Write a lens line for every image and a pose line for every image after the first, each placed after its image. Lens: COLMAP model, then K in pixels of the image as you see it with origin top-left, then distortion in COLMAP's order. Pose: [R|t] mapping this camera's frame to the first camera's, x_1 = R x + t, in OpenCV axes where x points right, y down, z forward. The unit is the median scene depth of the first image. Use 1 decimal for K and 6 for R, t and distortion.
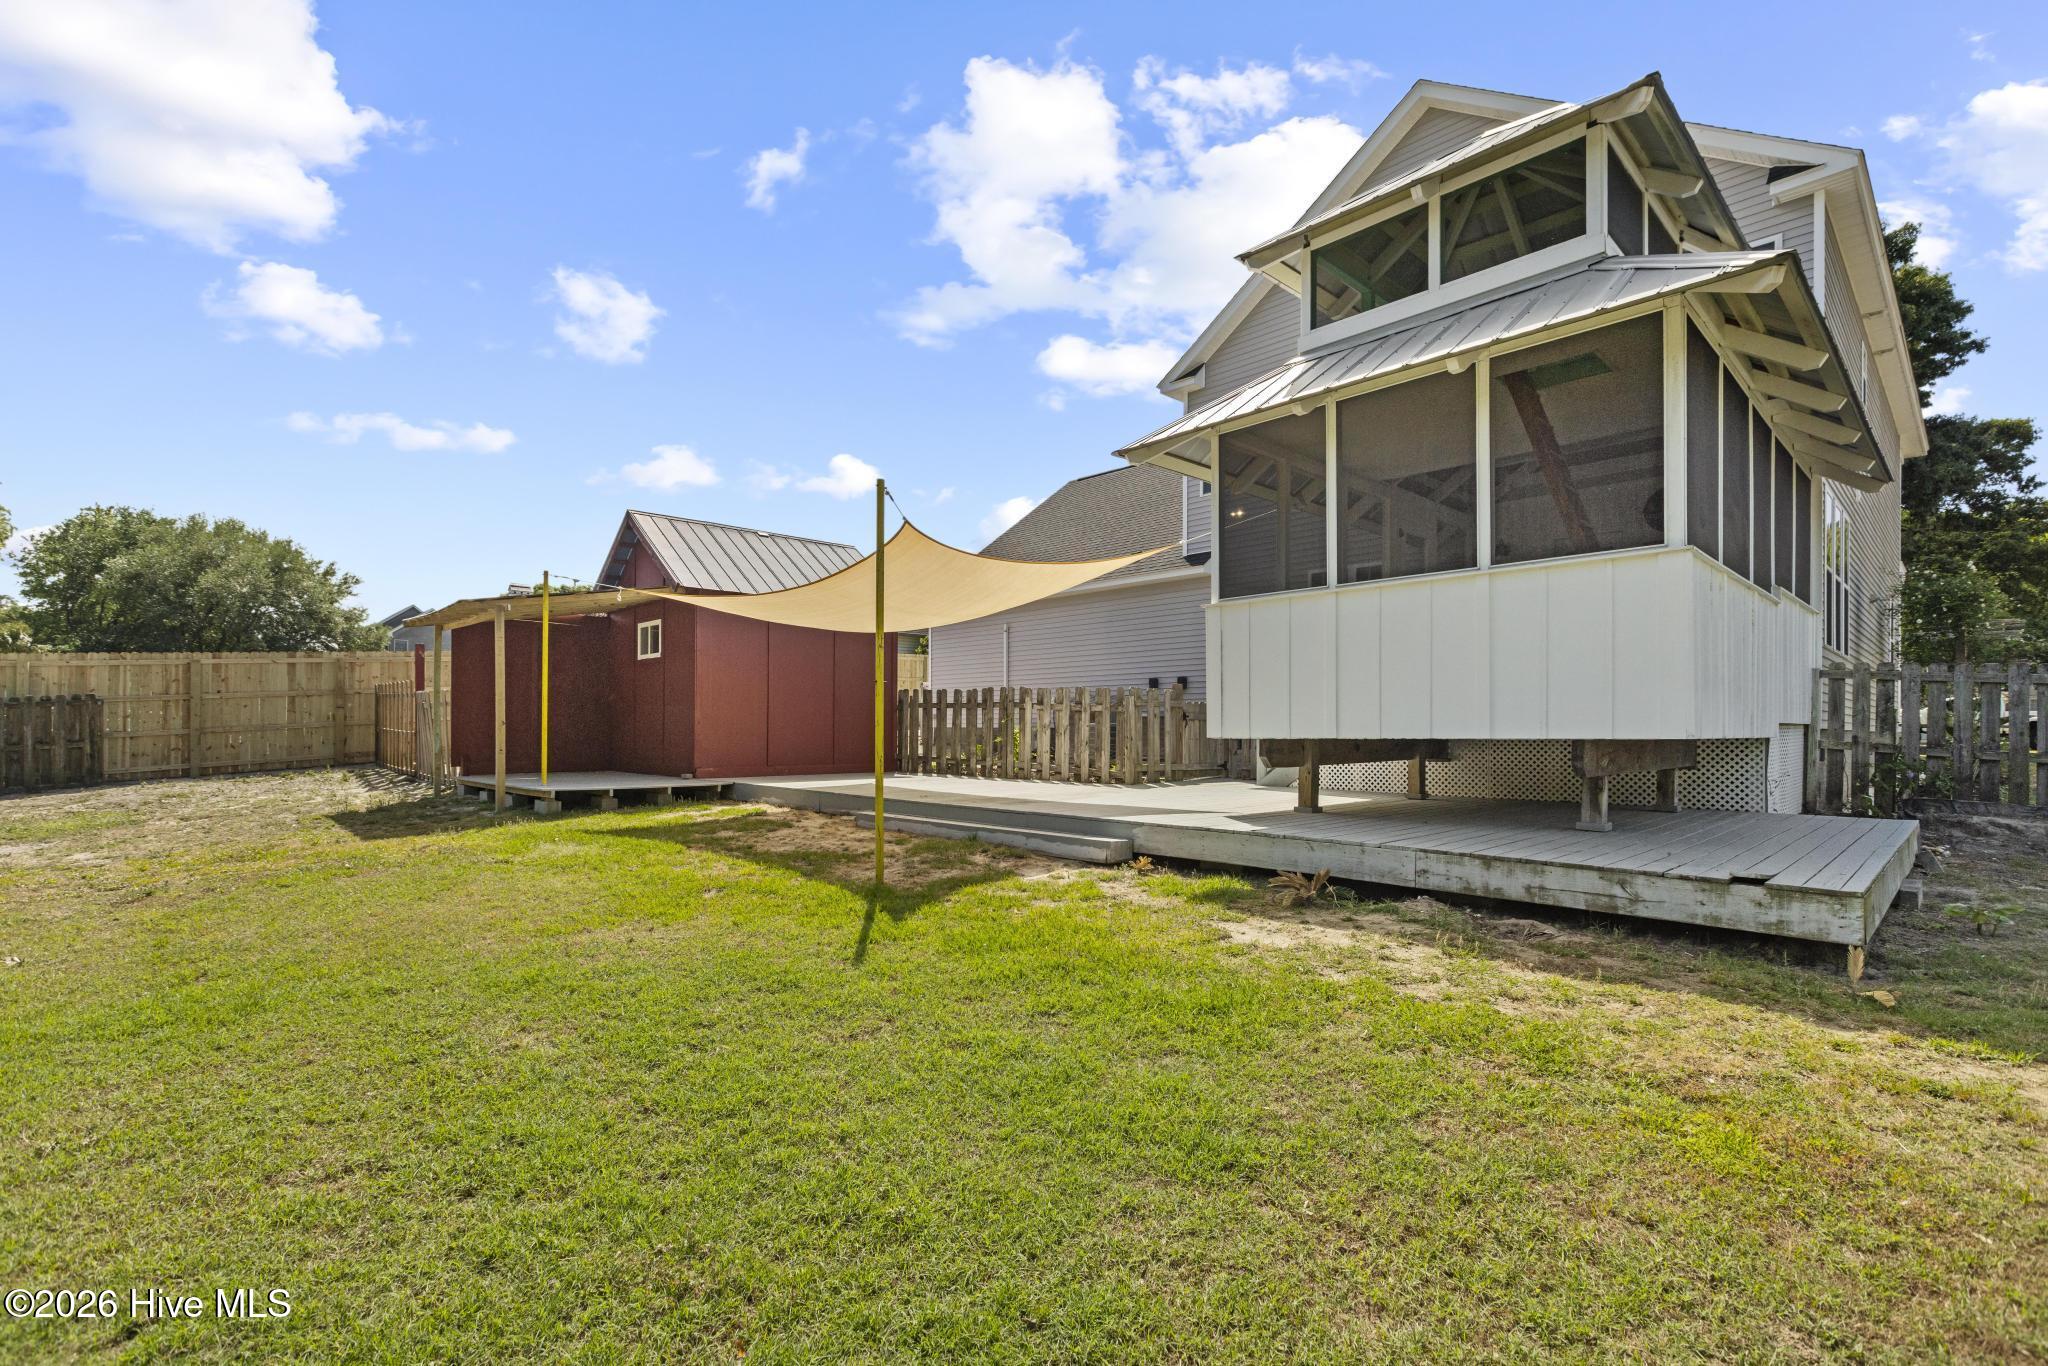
lens RADIAL K [[911.4, 0, 1016.8], [0, 911.4, 731.4], [0, 0, 1]] dist [0.003156, -0.001321]
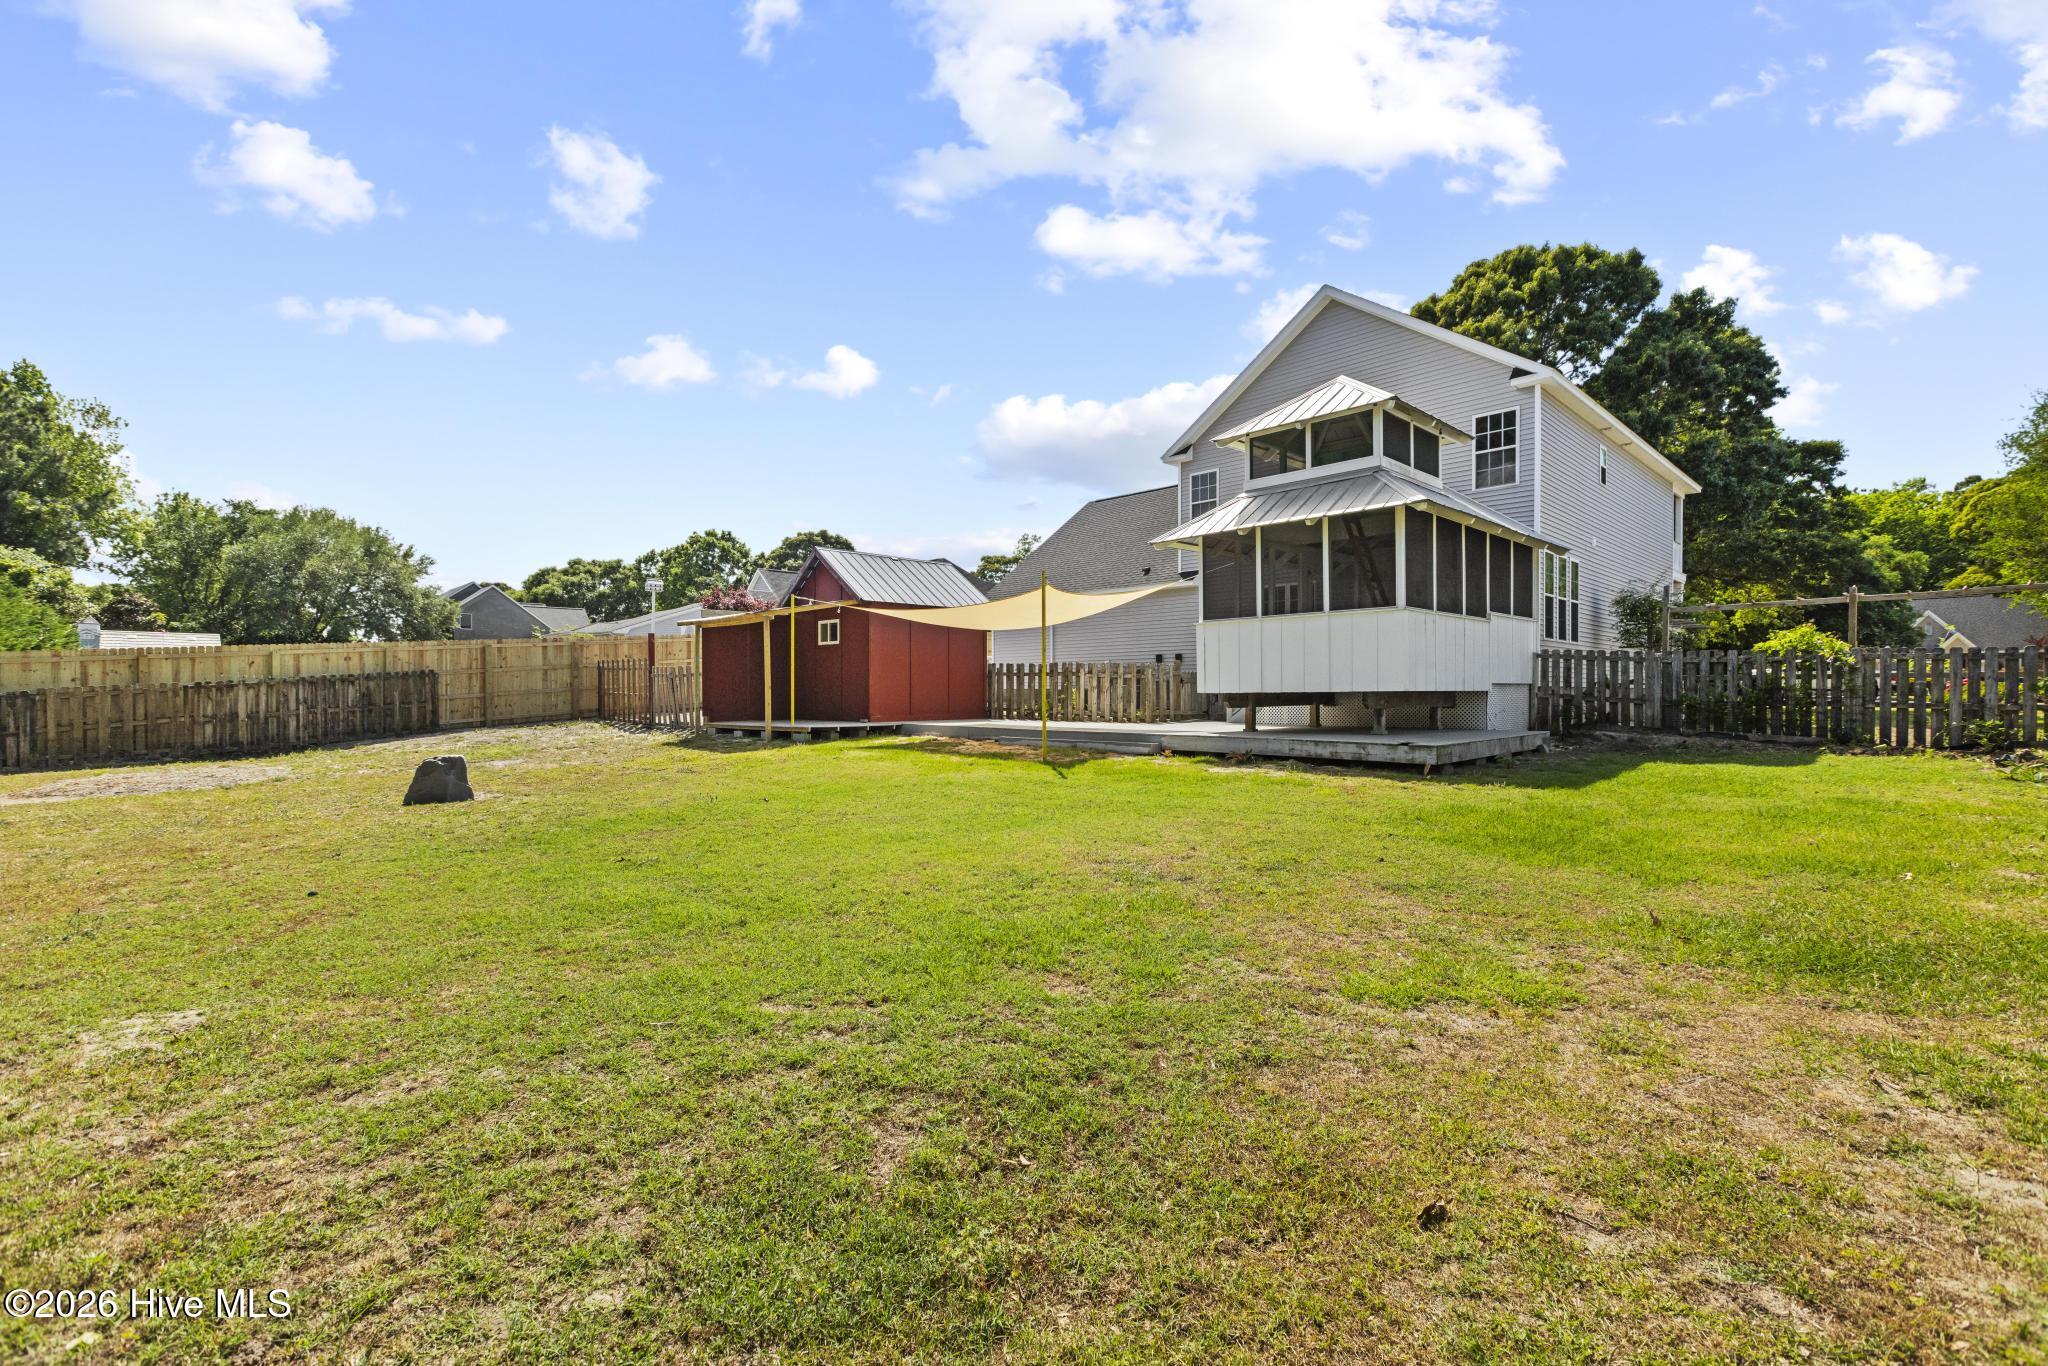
lens RADIAL K [[911.4, 0, 1007.2], [0, 911.4, 690.2], [0, 0, 1]] dist [0.003156, -0.001321]
pose [[0.999960, -0.006377, 0.006290, -0.127478], [0.006400, 0.999973, -0.003659, 0.004017], [-0.006266, 0.003699, 0.999974, -0.572832]]
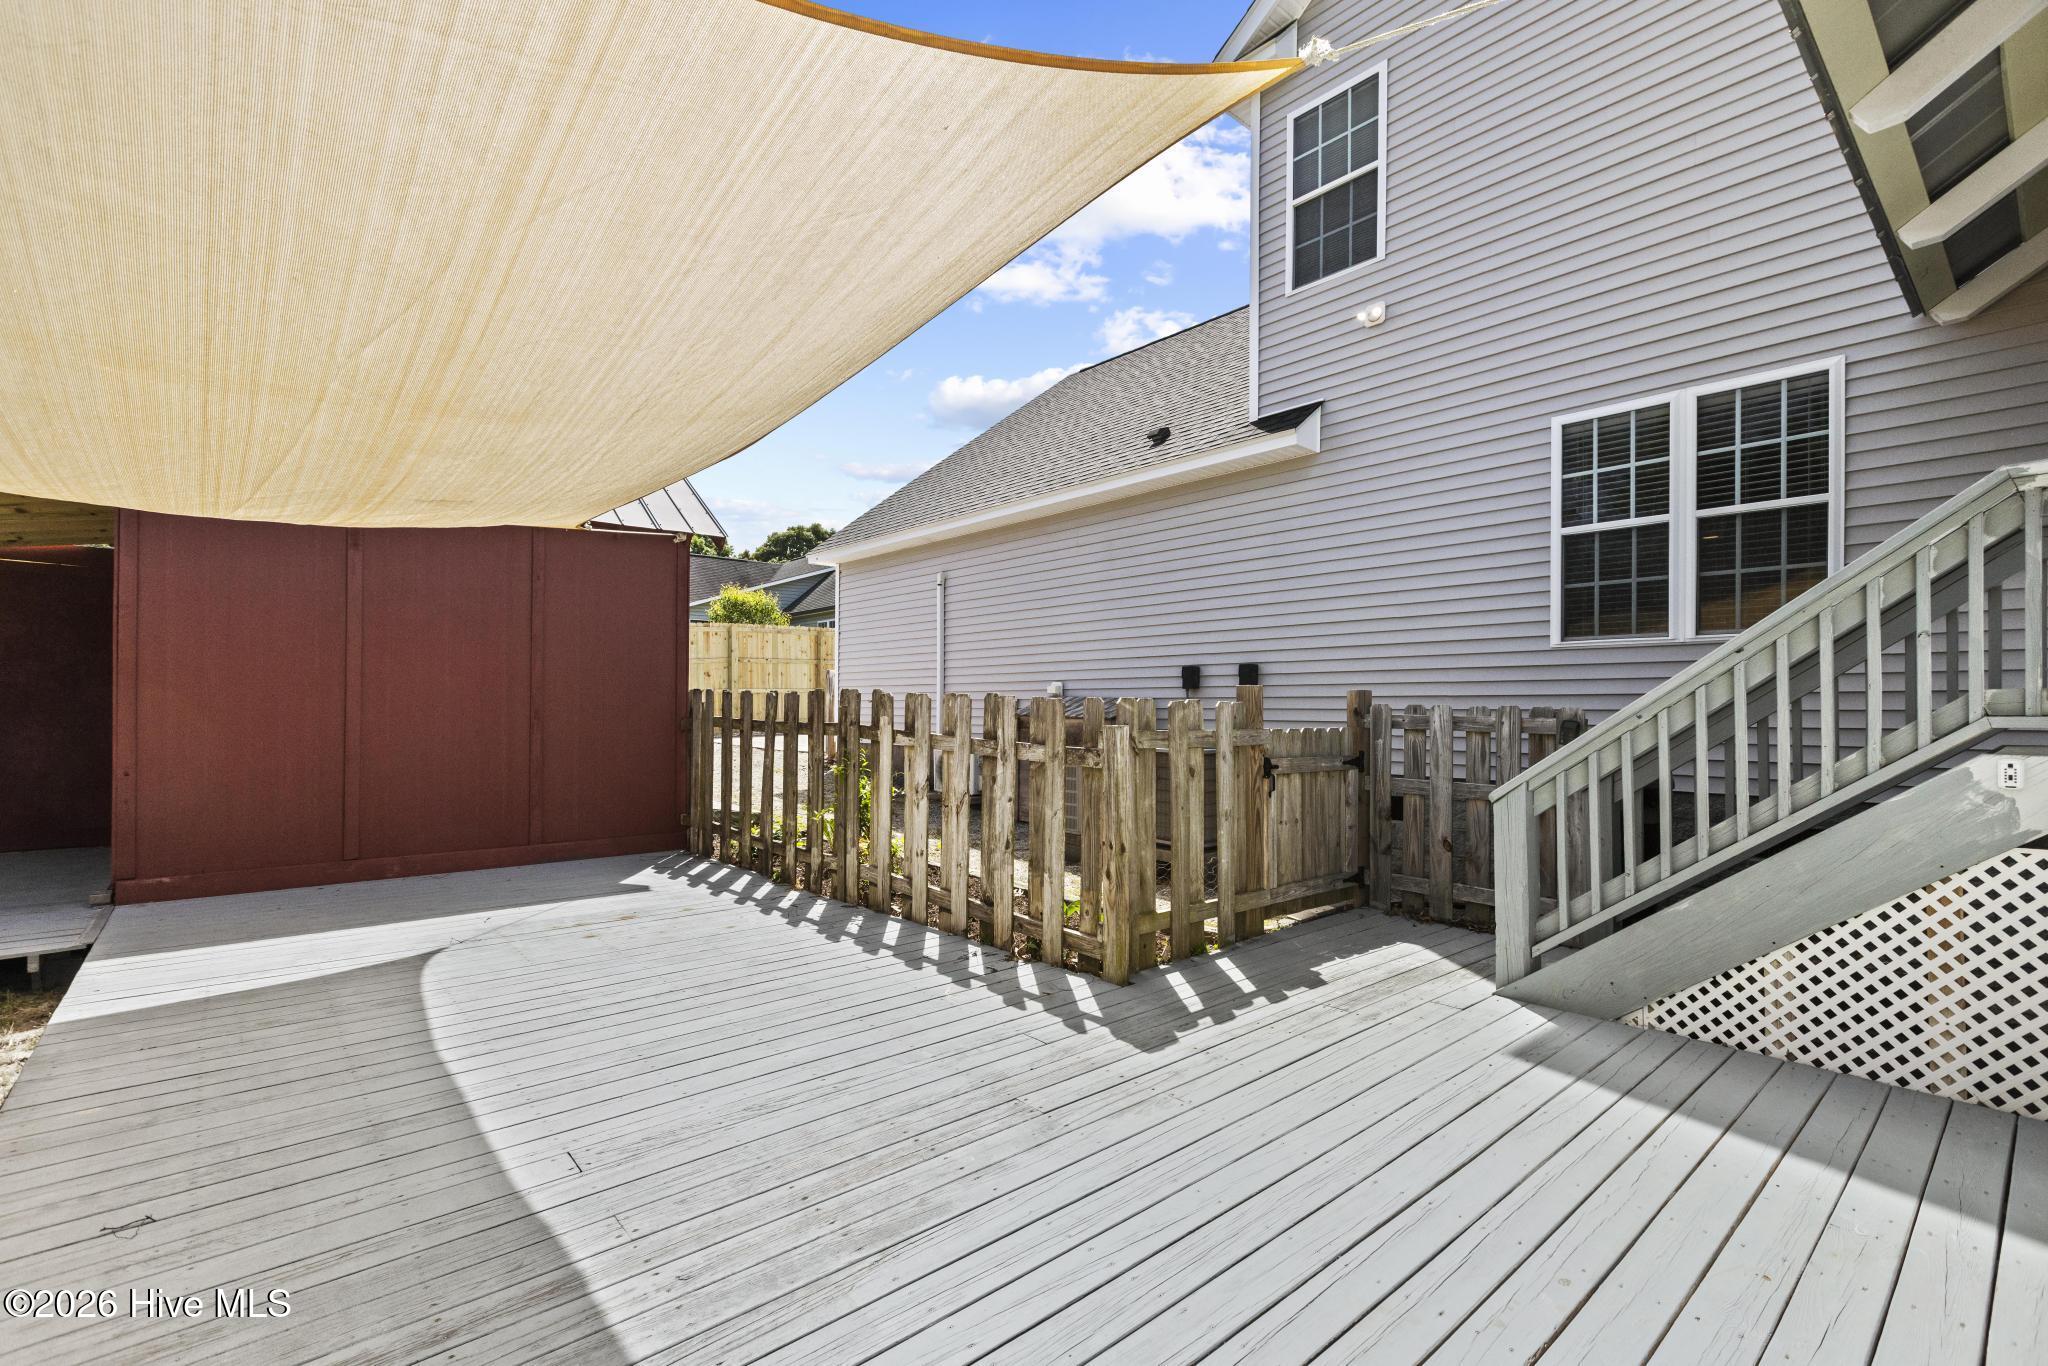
lens RADIAL K [[911.4, 0, 1014.2], [0, 911.4, 696.5], [0, 0, 1]] dist [0.003156, -0.001321]
pose [[0.998754, 0.002061, -0.049869, 0.093109], [-0.002923, 0.999848, -0.017206, -0.039748], [0.049826, 0.017331, 0.998608, 0.593093]]
